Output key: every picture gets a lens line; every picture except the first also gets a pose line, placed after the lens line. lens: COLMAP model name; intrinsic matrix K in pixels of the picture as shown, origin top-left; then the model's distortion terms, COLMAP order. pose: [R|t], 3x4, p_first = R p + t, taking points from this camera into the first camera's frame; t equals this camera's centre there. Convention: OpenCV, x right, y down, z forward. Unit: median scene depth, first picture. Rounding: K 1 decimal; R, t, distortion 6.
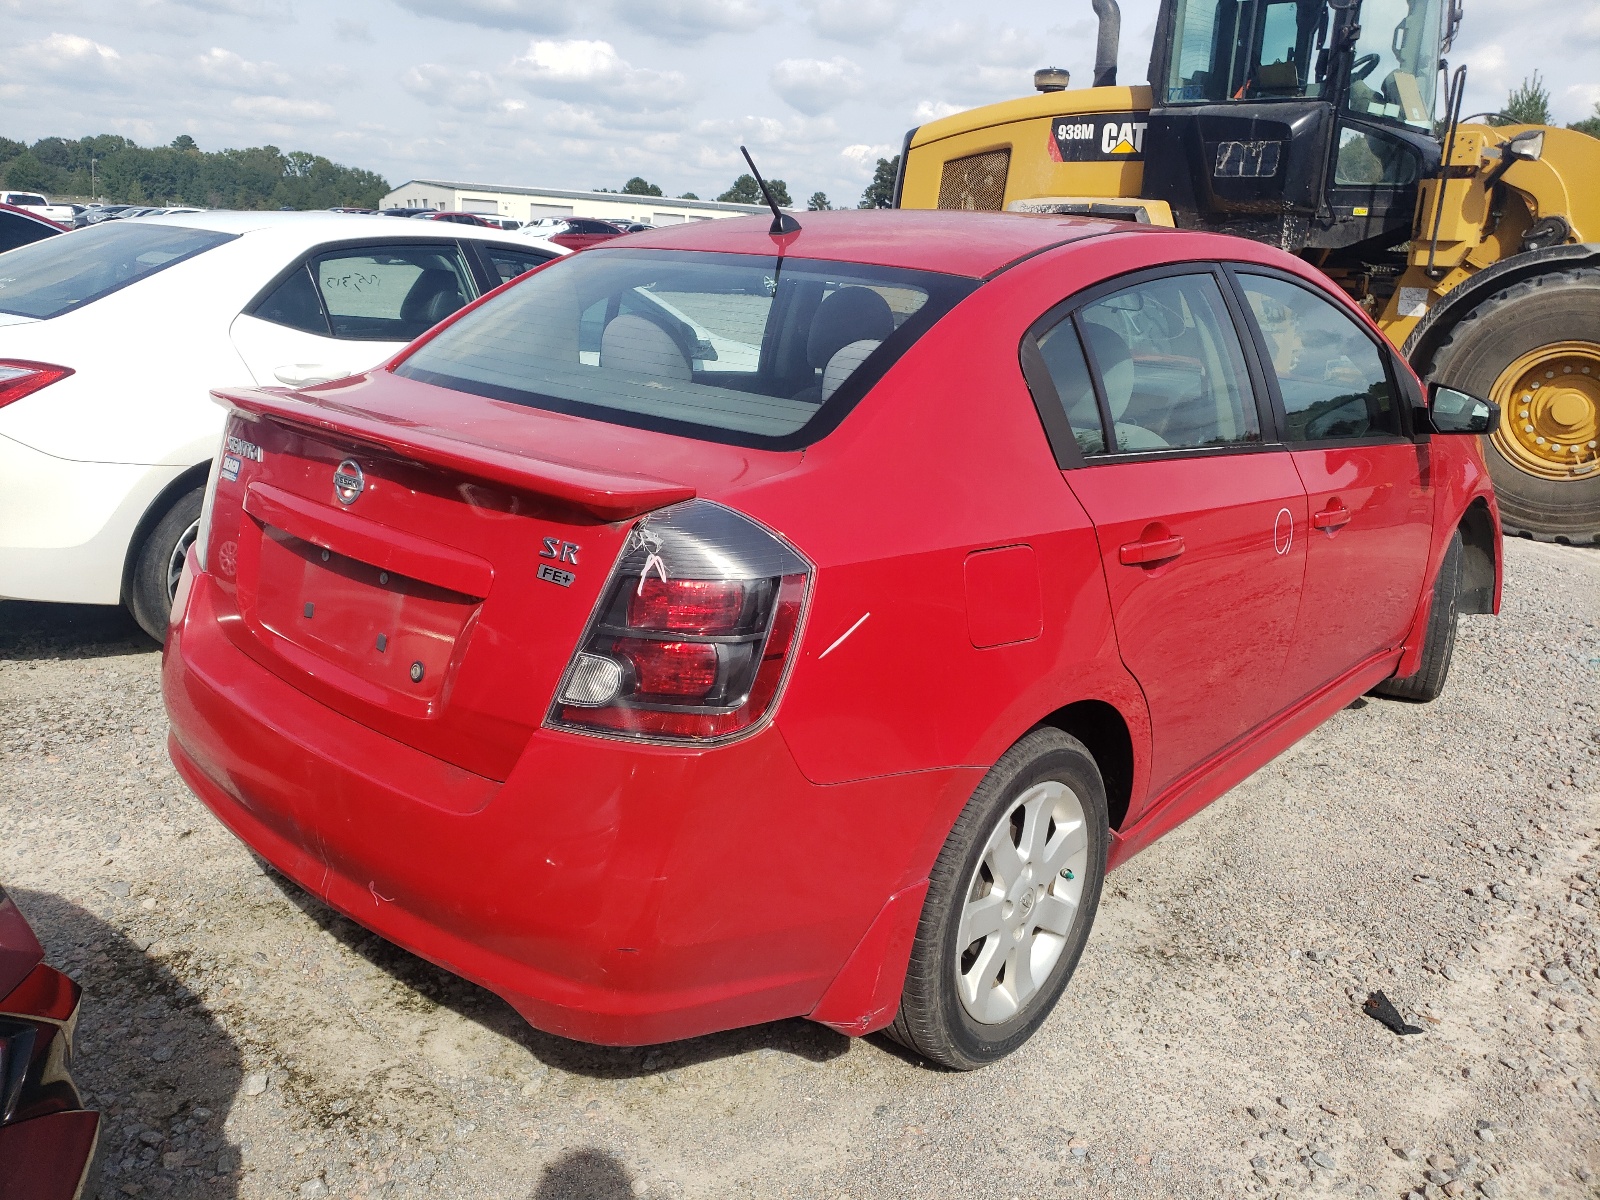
lens RADIAL K [[1209.7, 0, 798.0], [0, 1209.7, 611.8], [0, 0, 1]] dist [-0.001304, 0.025973]
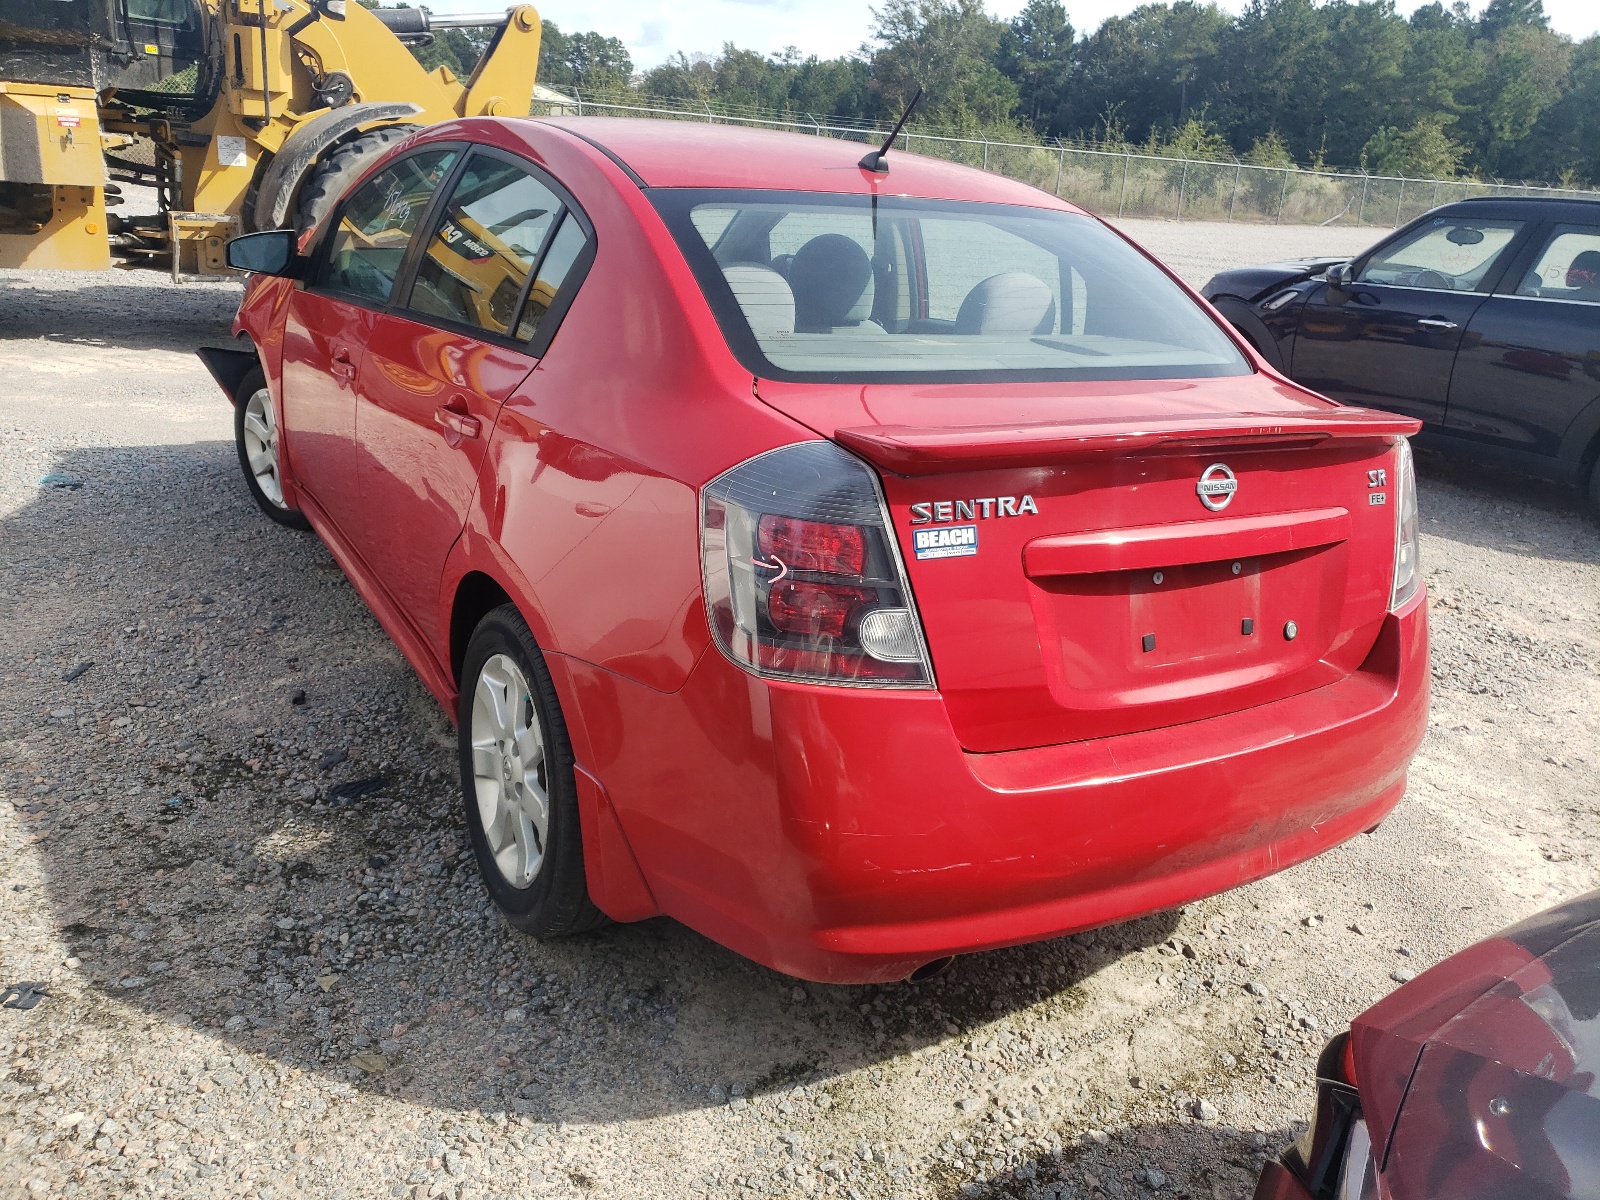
lens RADIAL K [[1209.7, 0, 800.2], [0, 1209.7, 589.1], [0, 0, 1]] dist [-0.001304, 0.025973]
pose [[0.329994, -0.331872, 0.883722, -1.024670], [0.215455, 0.937932, 0.271776, -0.272802], [-0.919066, 0.100718, 0.381015, 0.707359]]
